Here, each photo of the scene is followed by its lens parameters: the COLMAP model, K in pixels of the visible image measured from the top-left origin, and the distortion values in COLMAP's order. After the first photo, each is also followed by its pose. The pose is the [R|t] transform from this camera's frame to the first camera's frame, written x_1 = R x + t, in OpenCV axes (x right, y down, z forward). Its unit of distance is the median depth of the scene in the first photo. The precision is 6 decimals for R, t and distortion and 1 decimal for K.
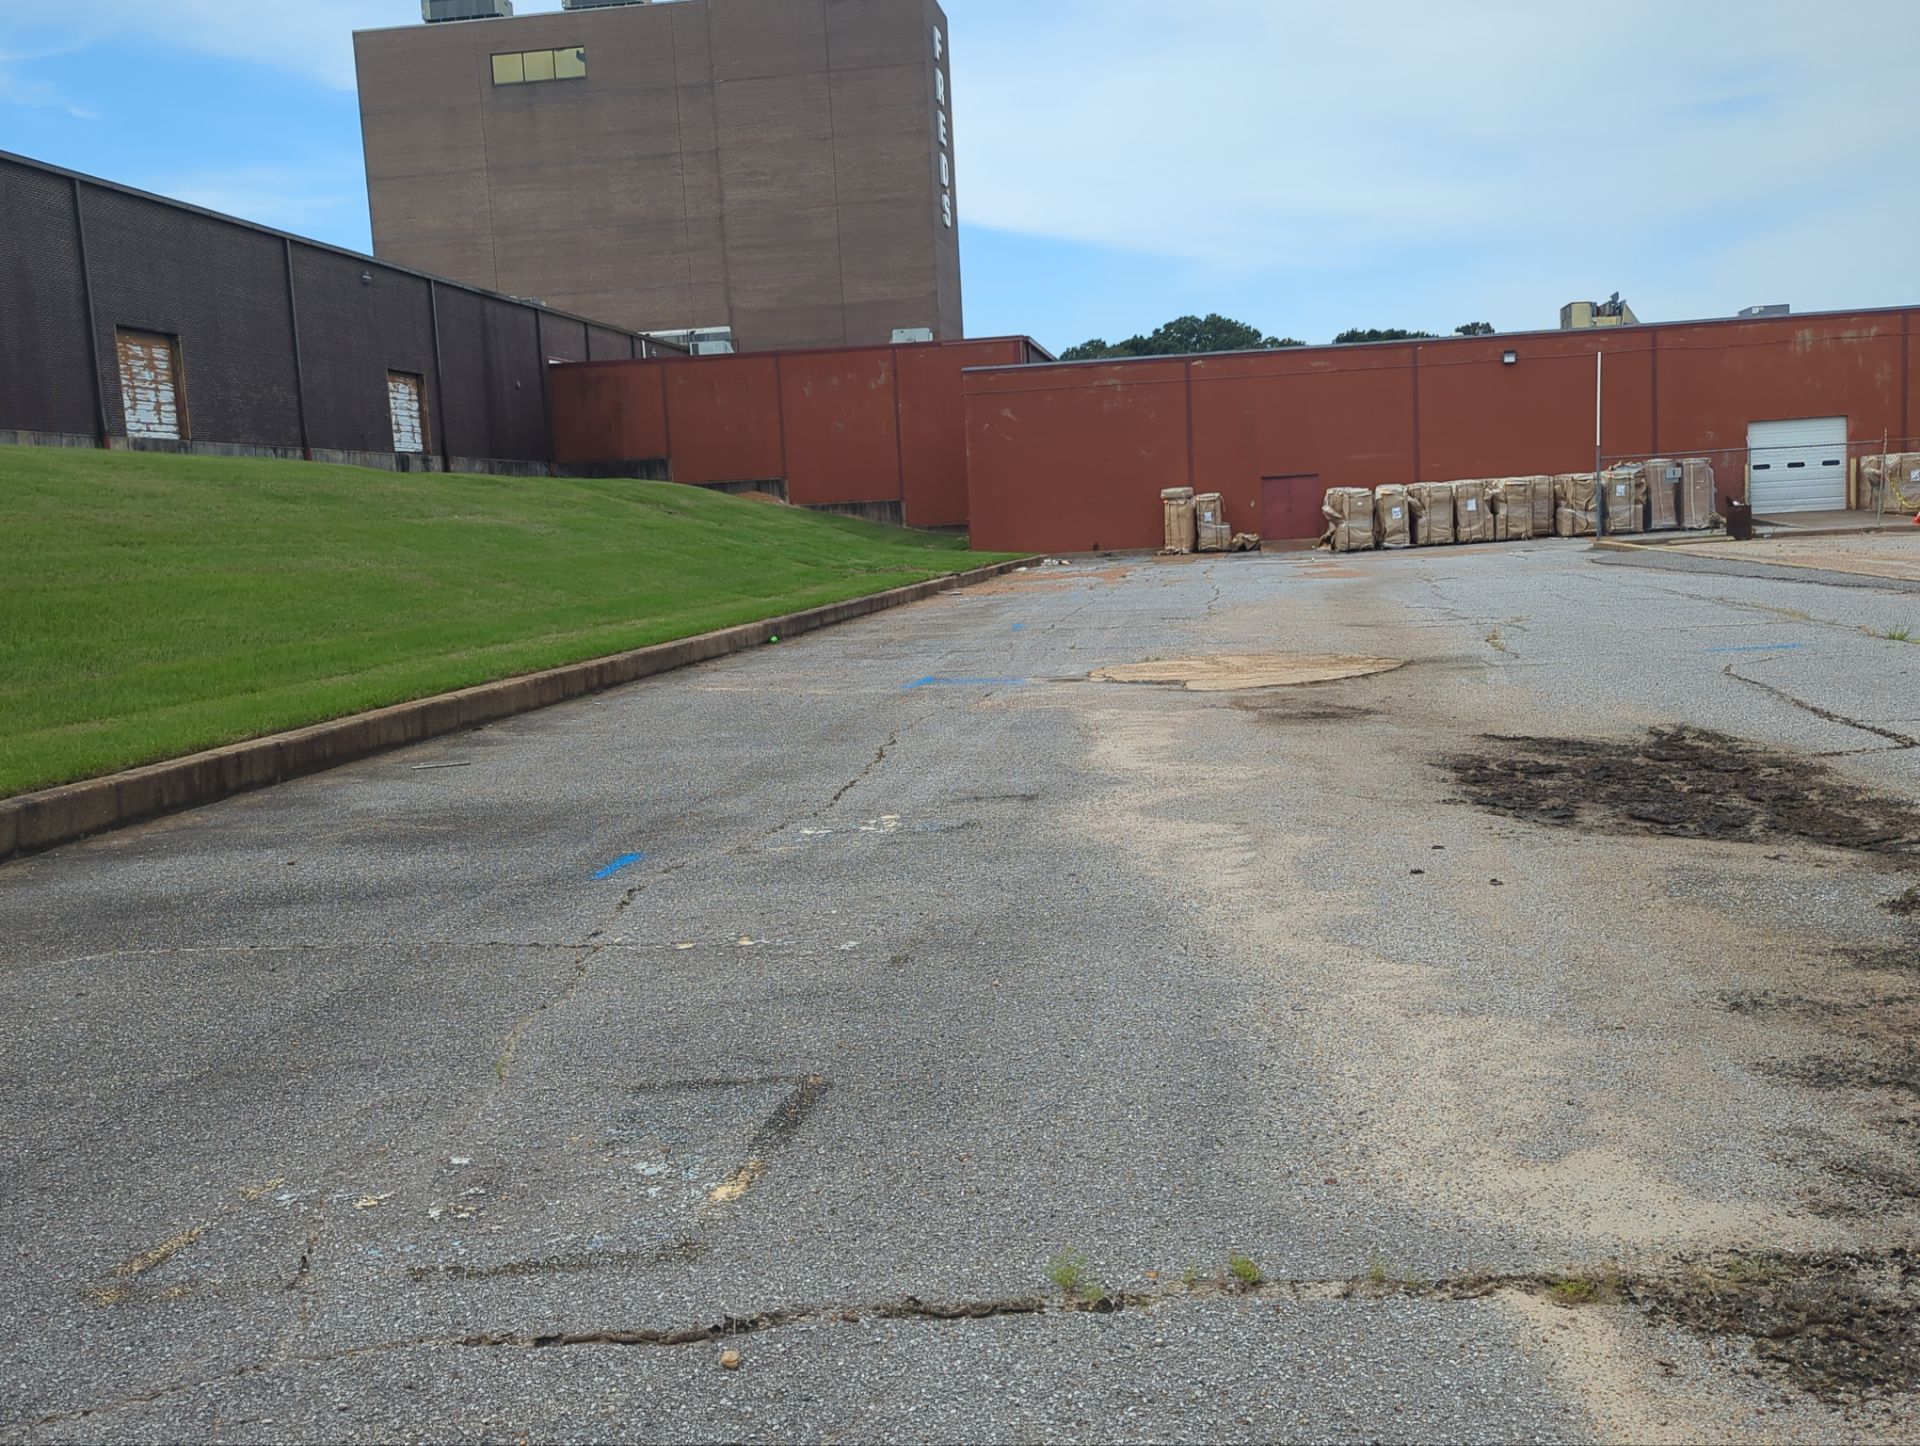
lens RADIAL K [[1820.4, 0, 960.0], [0, 1820.4, 723.0], [0, 0, 1]] dist [0.045904, -0.010171]
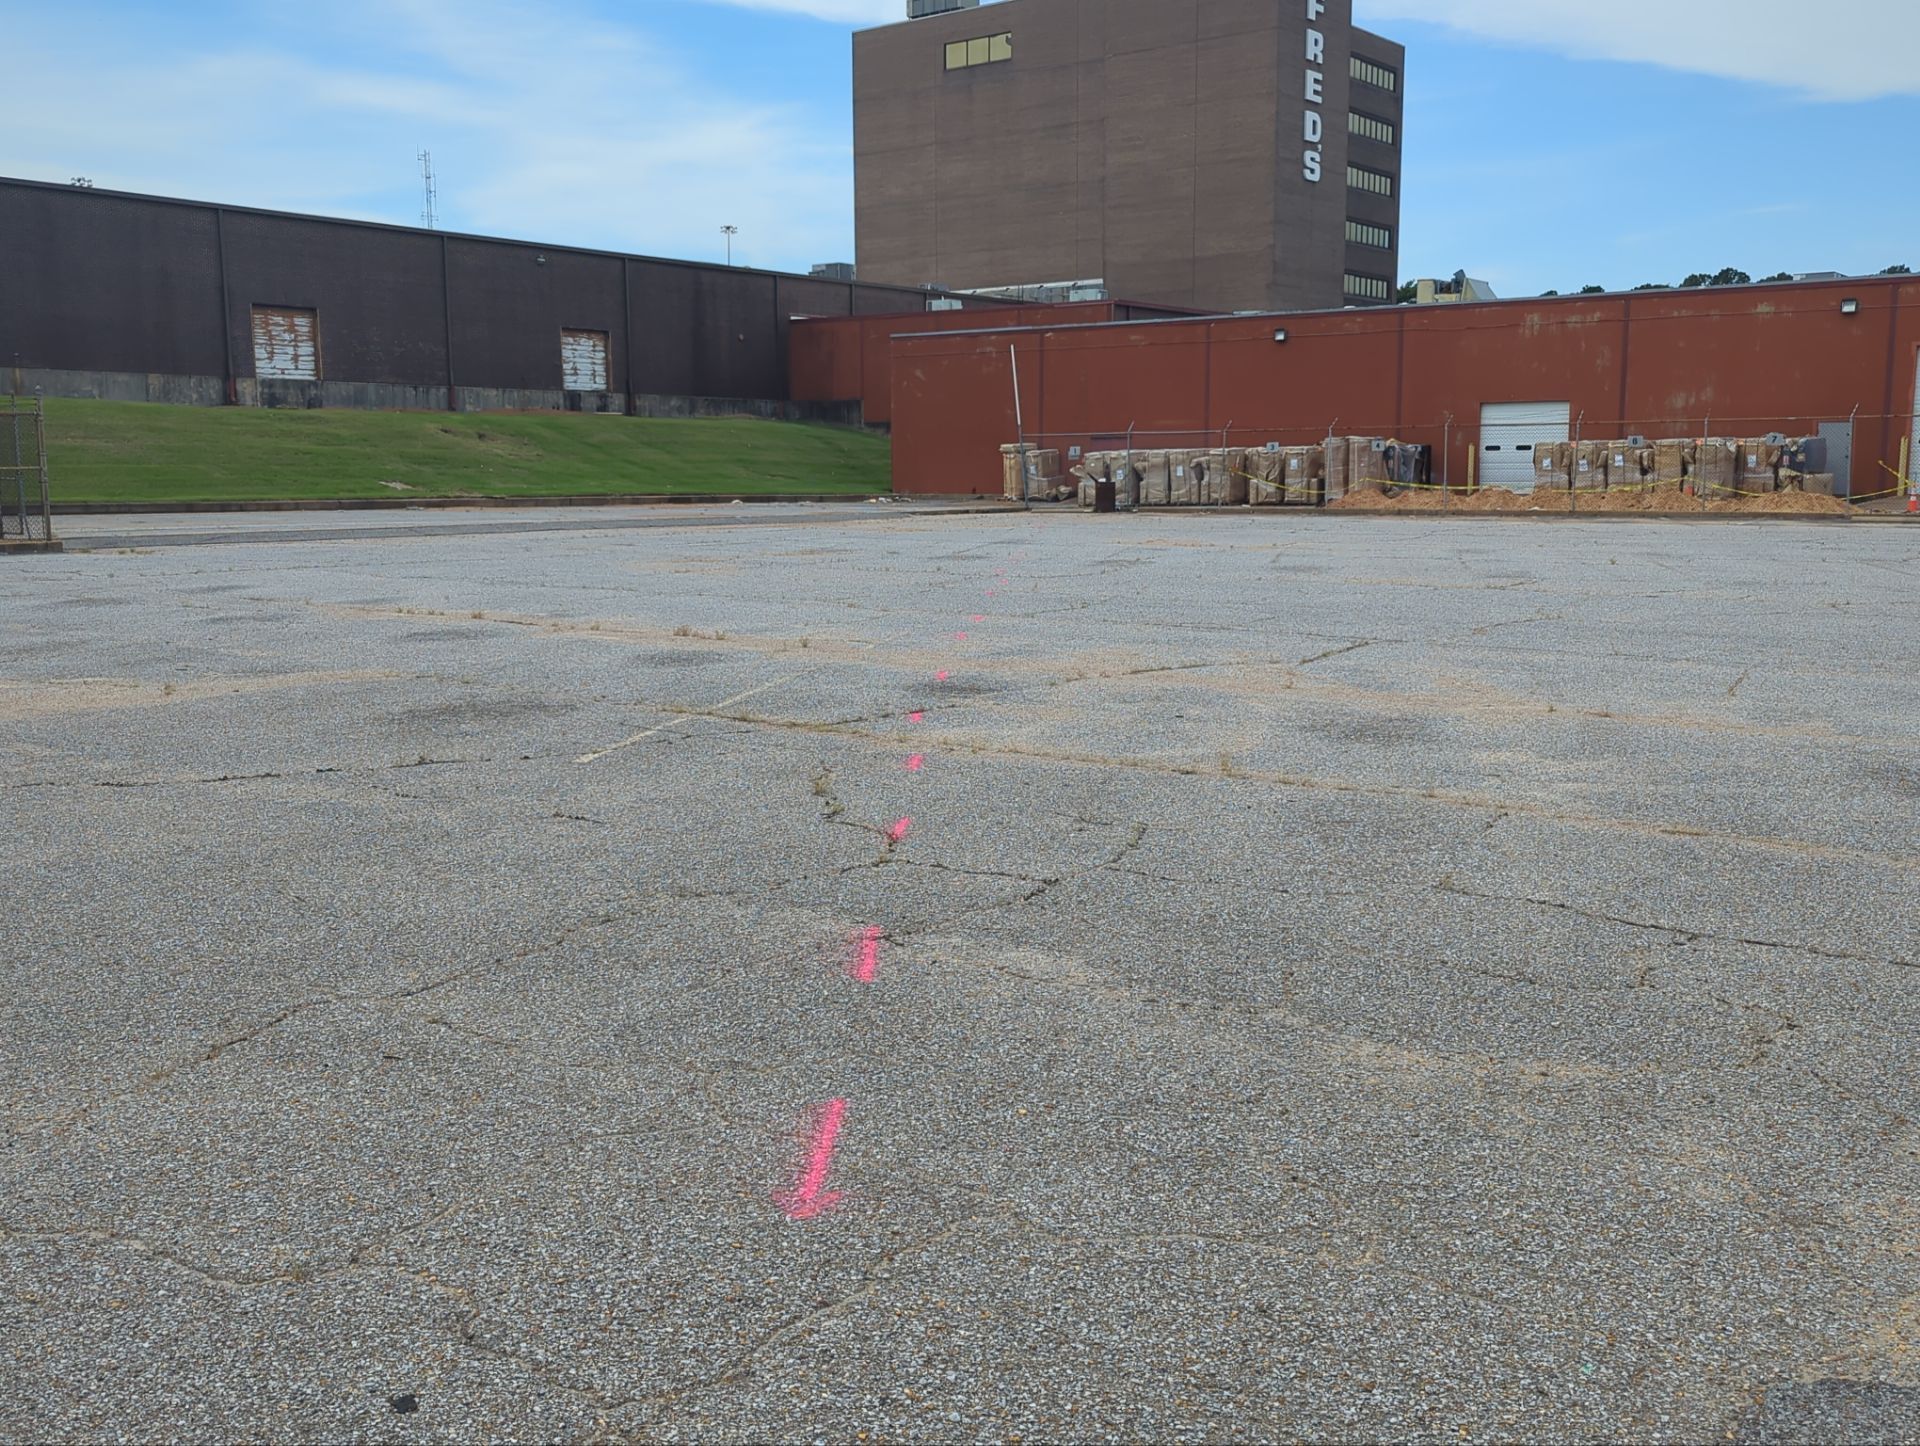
lens RADIAL K [[1820.4, 0, 960.0], [0, 1820.4, 723.0], [0, 0, 1]] dist [0.045904, -0.010171]
pose [[0.867630, 0.118047, -0.482994, 0.668926], [-0.097814, 0.992949, 0.066974, -0.026693], [0.487495, -0.010865, 0.873058, -0.028732]]
